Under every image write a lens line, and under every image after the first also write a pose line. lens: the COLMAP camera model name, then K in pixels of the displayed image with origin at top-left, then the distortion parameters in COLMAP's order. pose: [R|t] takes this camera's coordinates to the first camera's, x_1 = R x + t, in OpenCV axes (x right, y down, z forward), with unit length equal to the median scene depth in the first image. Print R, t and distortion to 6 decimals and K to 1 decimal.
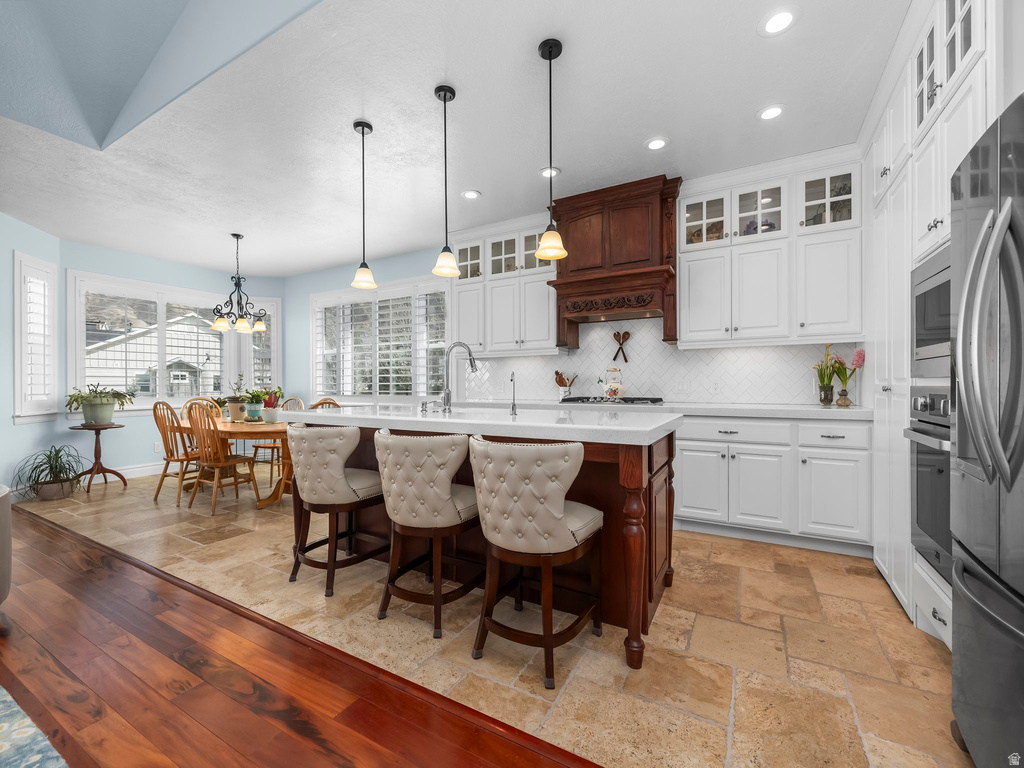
lens RADIAL K [[433.1, 0, 504.9], [0, 433.1, 386.4], [0, 0, 1]] dist [0.002434, -0.000457]
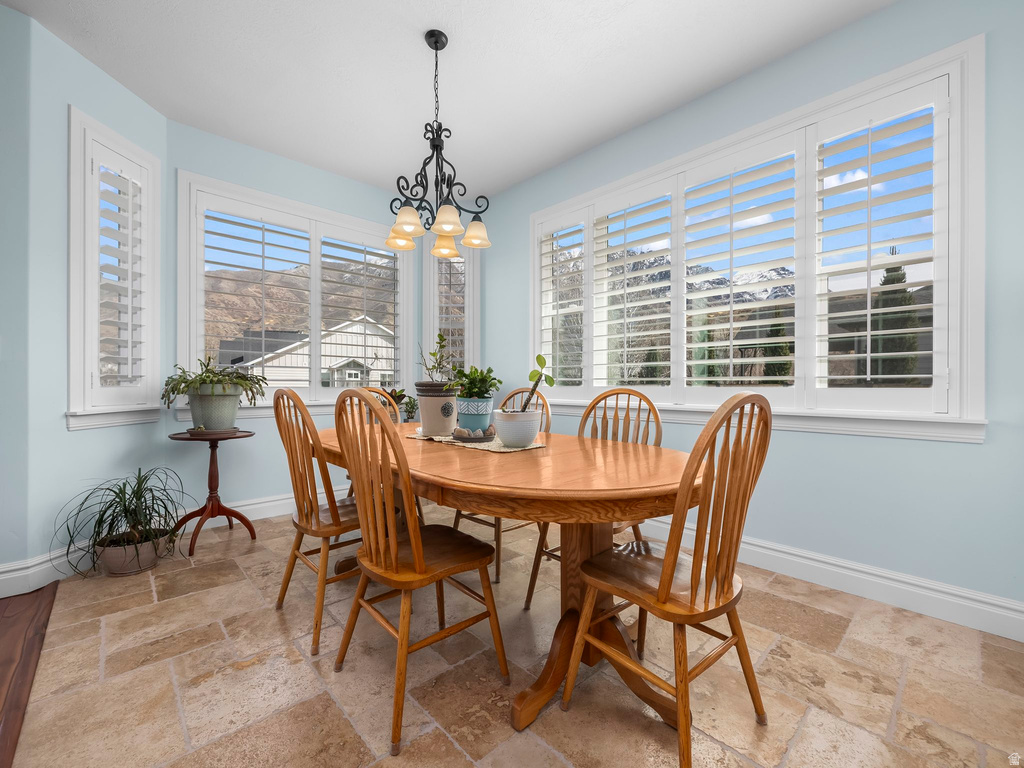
lens RADIAL K [[433.1, 0, 510.8], [0, 433.1, 389.0], [0, 0, 1]] dist [0.002434, -0.000457]
pose [[0.956161, 0.009468, -0.292688, -0.401584], [-0.007868, 0.999947, 0.006643, 0.025978], [0.292735, -0.004049, 0.956185, 0.577155]]
